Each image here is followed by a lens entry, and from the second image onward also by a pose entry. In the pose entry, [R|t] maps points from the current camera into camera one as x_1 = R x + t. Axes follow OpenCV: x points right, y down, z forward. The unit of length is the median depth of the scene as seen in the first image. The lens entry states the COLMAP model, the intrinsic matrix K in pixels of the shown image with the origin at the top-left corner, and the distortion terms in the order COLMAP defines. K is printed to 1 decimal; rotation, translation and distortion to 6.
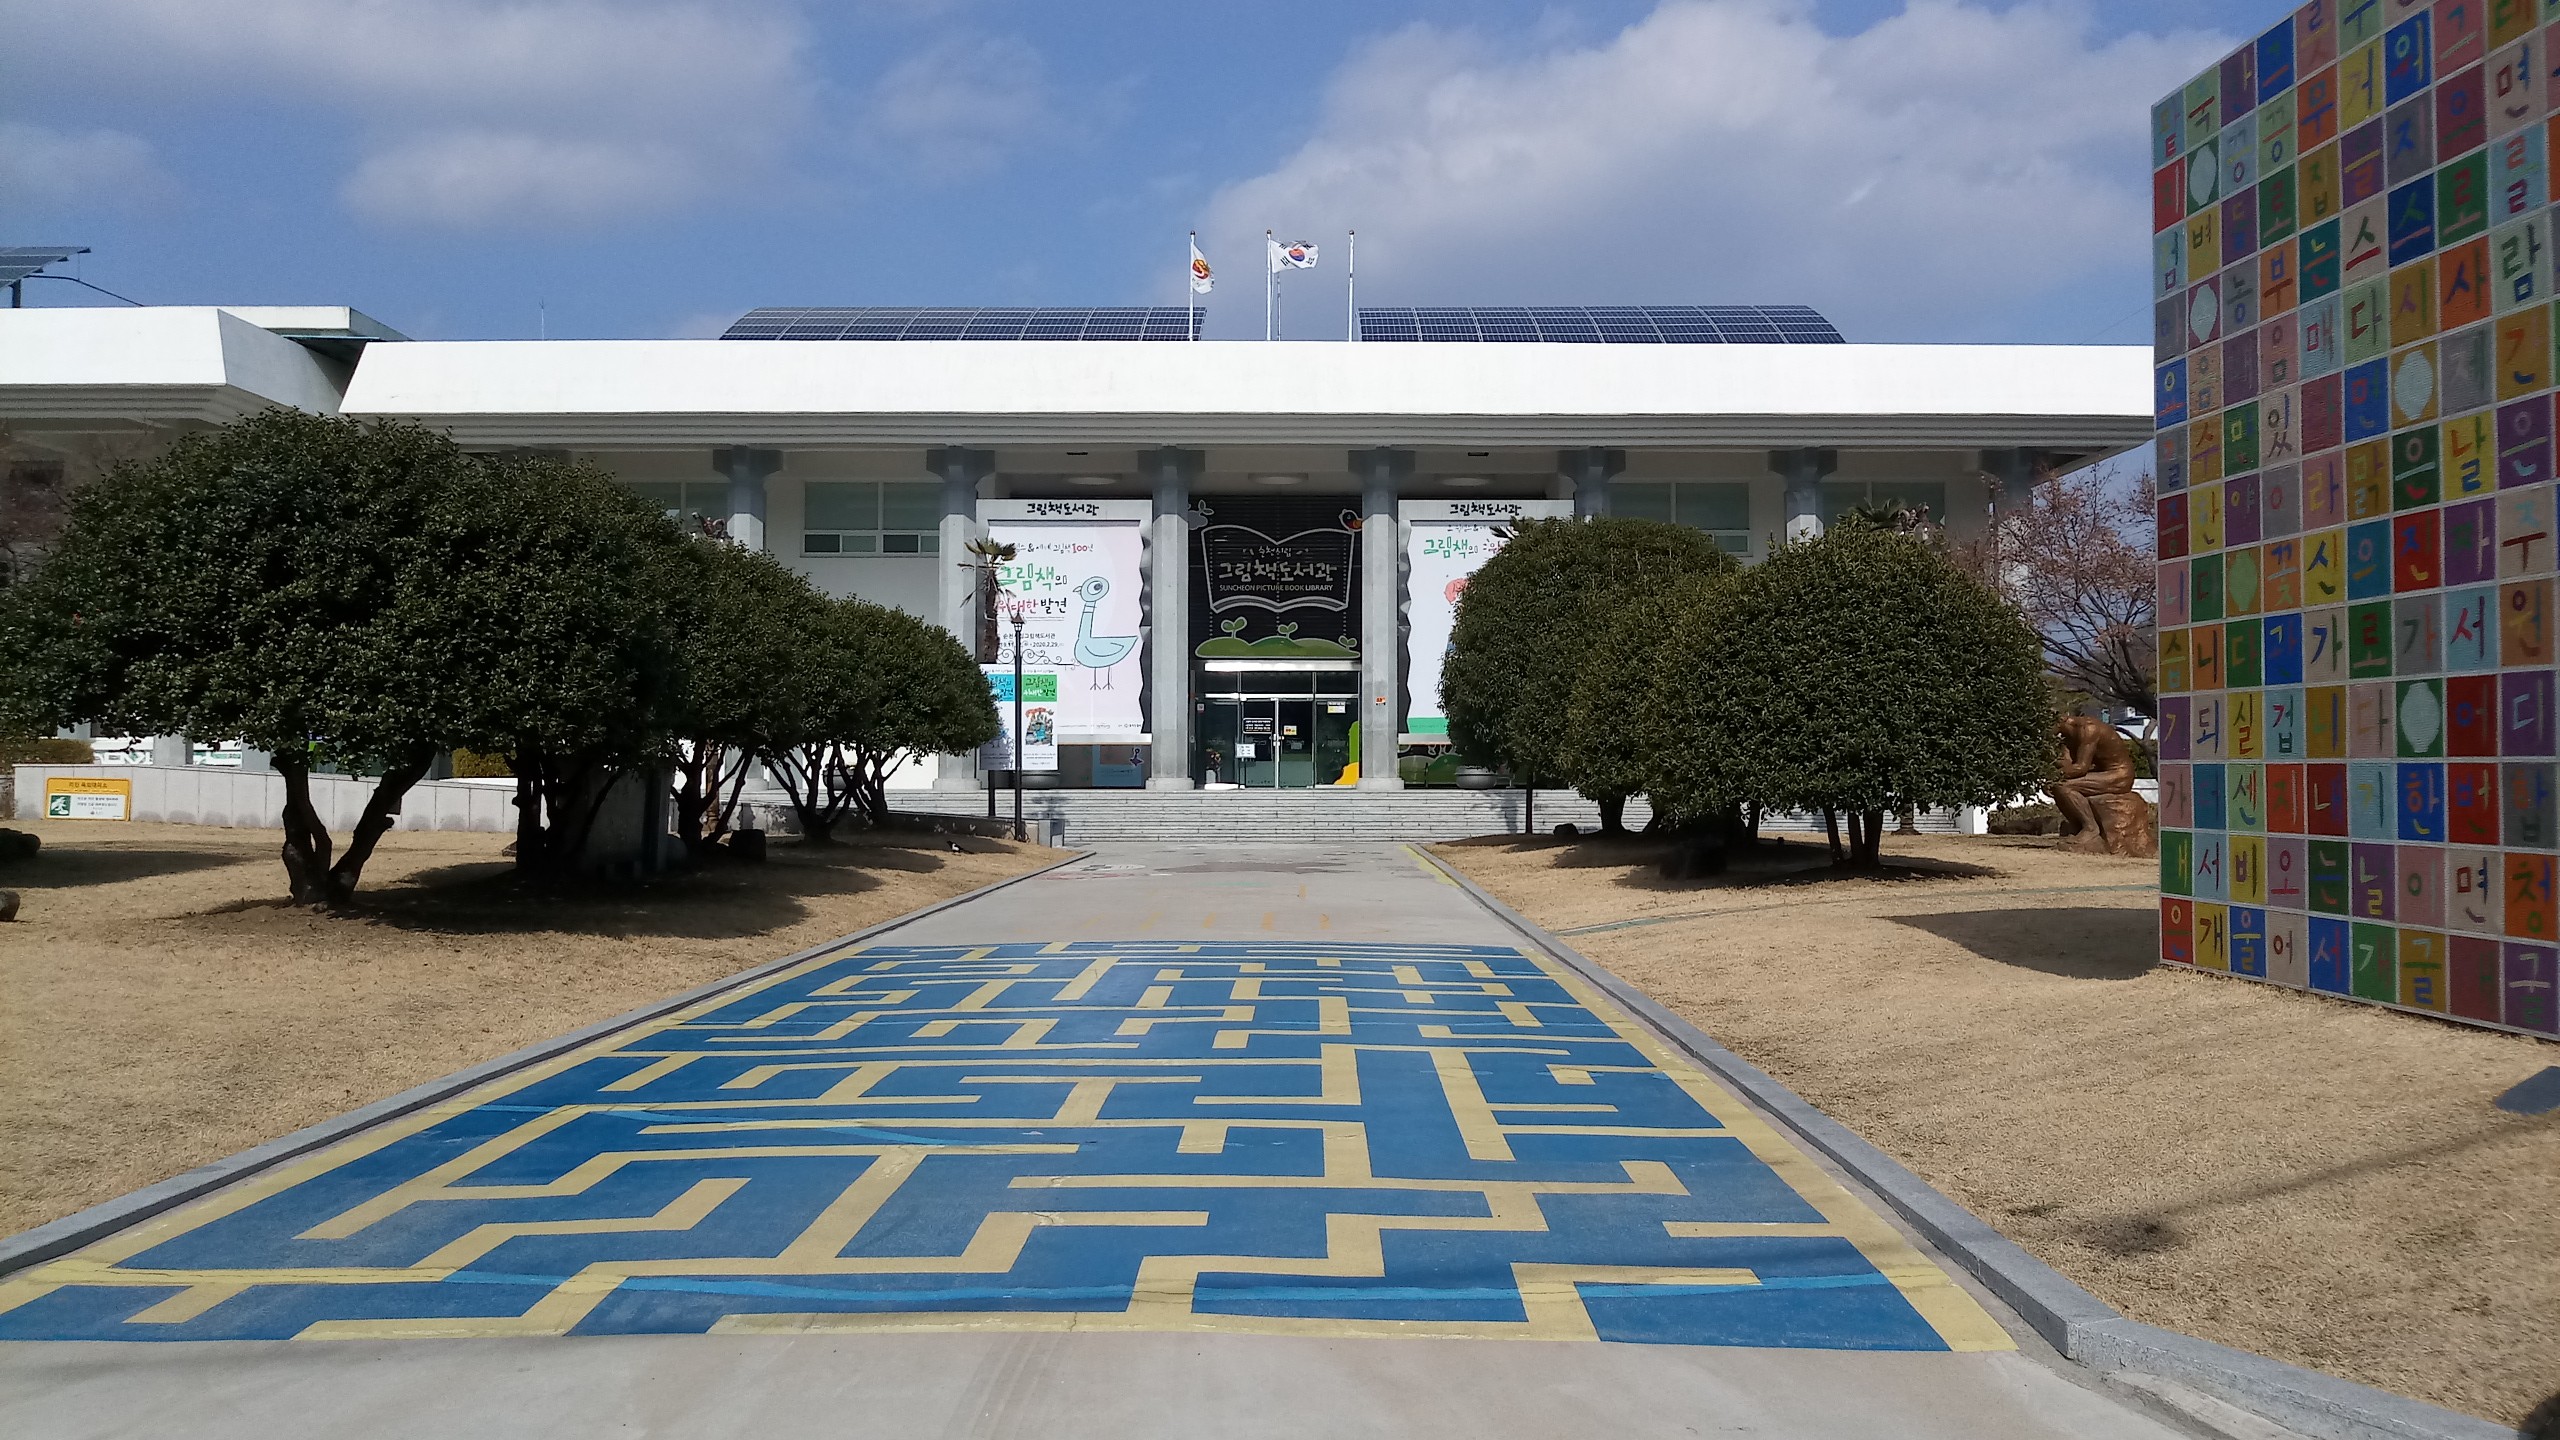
lens RADIAL K [[2049.4, 0, 1276.4], [0, 2049.4, 704.7], [0, 0, 1]] dist [0.036956, -0.083511]
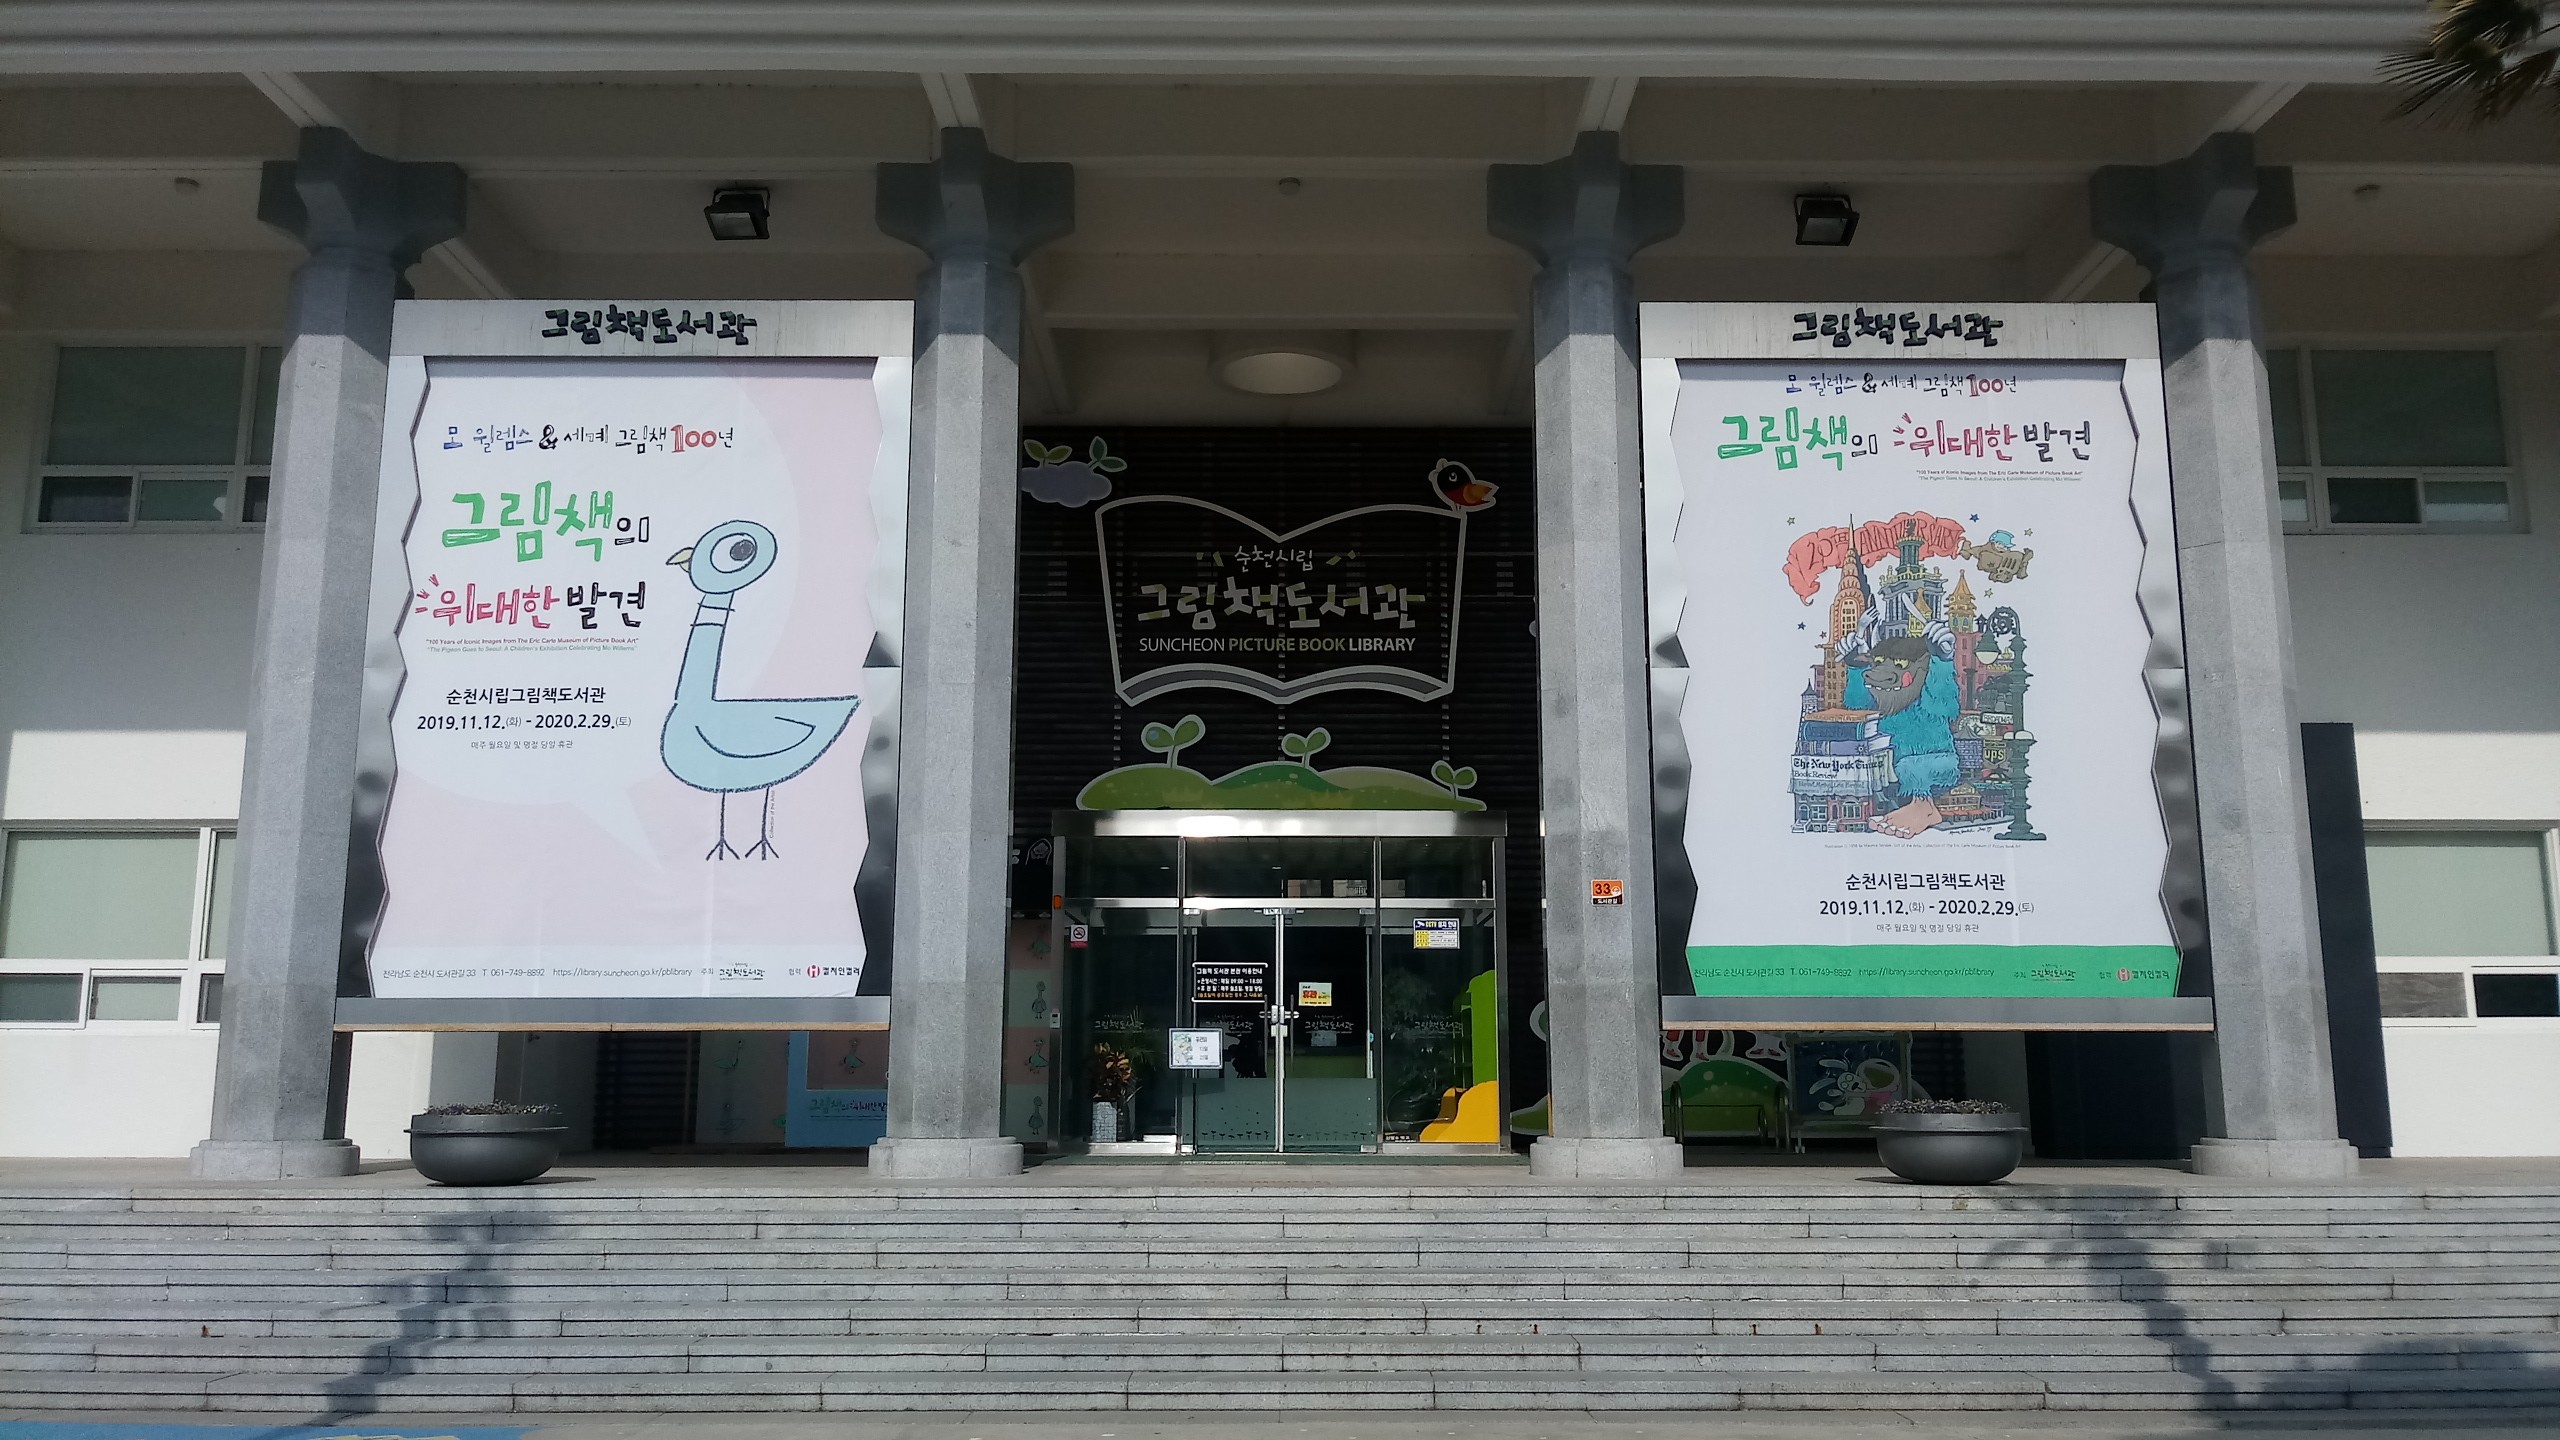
lens RADIAL K [[2049.4, 0, 1276.4], [0, 2049.4, 704.7], [0, 0, 1]] dist [0.036956, -0.083511]
pose [[0.999996, 0.000141, 0.002887, -0.001343], [0.000271, 0.989841, -0.142176, 0.011689], [-0.002878, 0.142176, 0.989837, 0.539490]]
